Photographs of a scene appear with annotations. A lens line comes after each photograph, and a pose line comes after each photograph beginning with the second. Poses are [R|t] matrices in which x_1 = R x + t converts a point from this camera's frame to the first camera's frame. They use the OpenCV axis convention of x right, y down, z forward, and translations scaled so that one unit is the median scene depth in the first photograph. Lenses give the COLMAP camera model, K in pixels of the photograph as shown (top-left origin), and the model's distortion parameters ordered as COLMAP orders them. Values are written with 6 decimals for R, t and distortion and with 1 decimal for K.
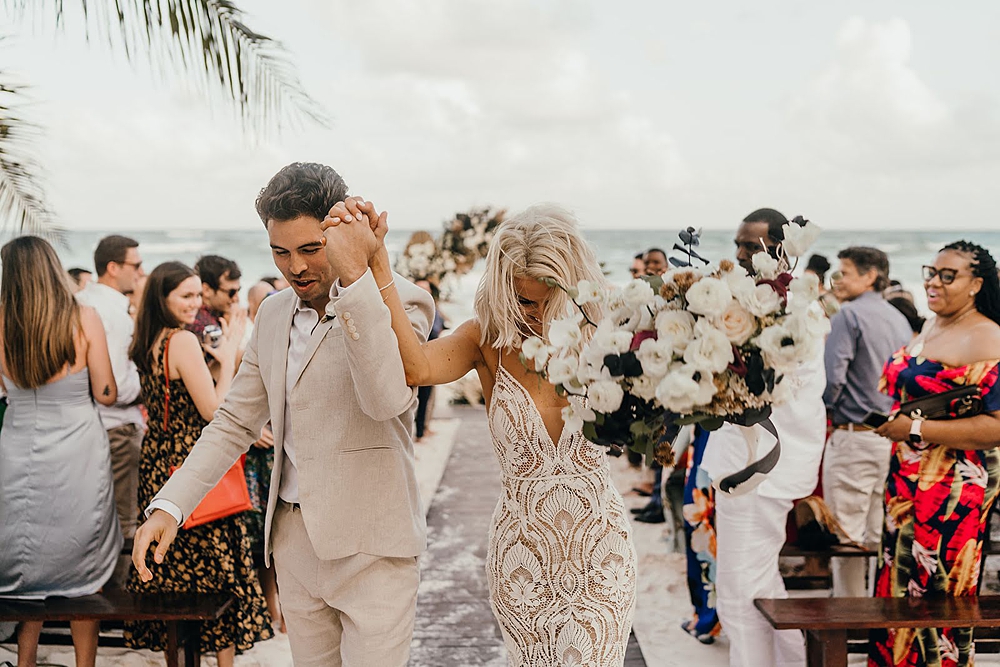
lens RADIAL K [[980.5, 0, 501.1], [0, 980.5, 332.7], [0, 0, 1]] dist [-0.026949, 0.000000]
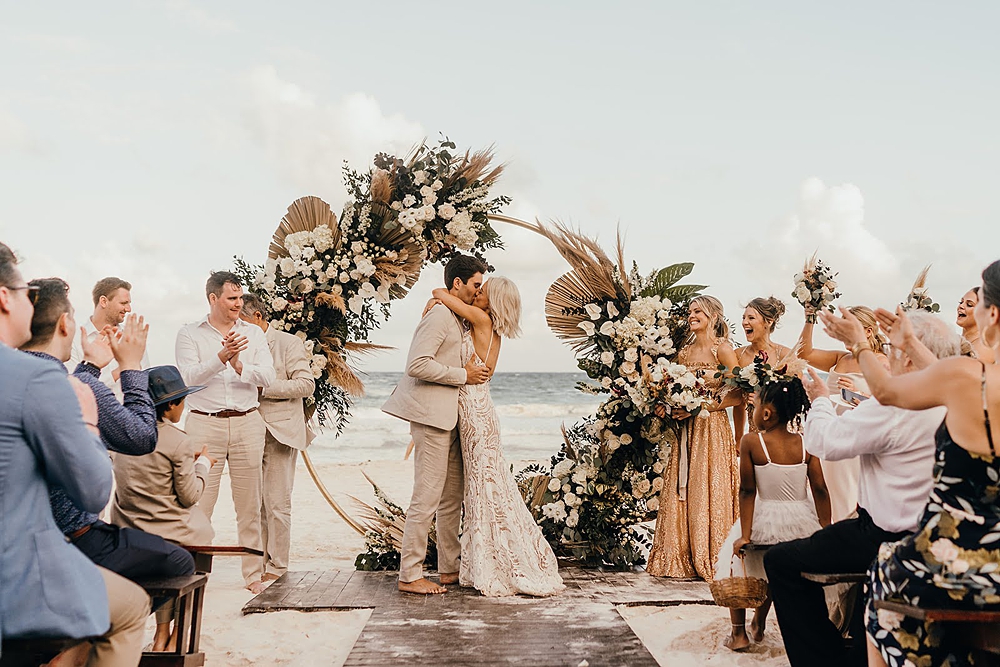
lens RADIAL K [[980.5, 0, 522.8], [0, 980.5, 327.4], [0, 0, 1]] dist [-0.026949, 0.000000]
pose [[0.998392, 0.005387, 0.056439, -0.002745], [0.003823, 0.986812, -0.161825, 0.036495], [-0.056566, 0.161780, 0.985204, 0.530332]]
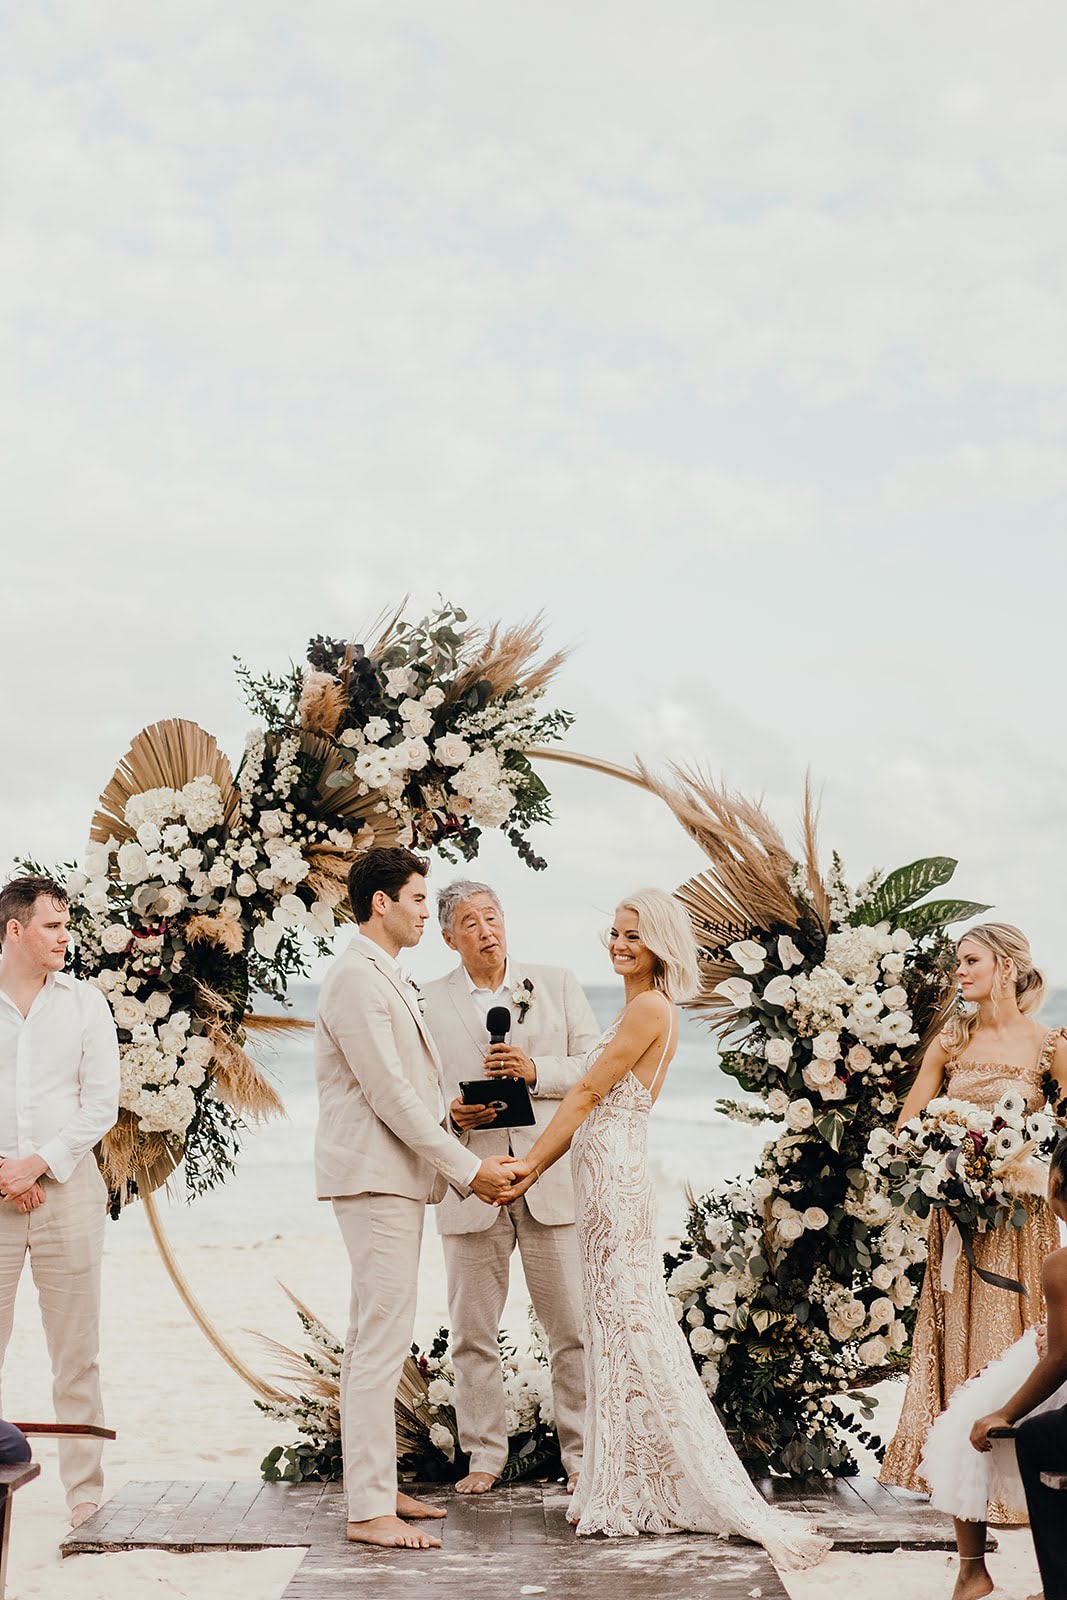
lens RADIAL K [[2661.3, 0, 526.2], [0, 2661.3, 792.7], [0, 0, 1]] dist [-0.012050, 0.000000]
pose [[0.999979, 0.006374, -0.001196, 0.005405], [-0.006485, 0.982711, -0.185032, 0.031378], [-0.000004, 0.185035, 0.982732, 0.367861]]
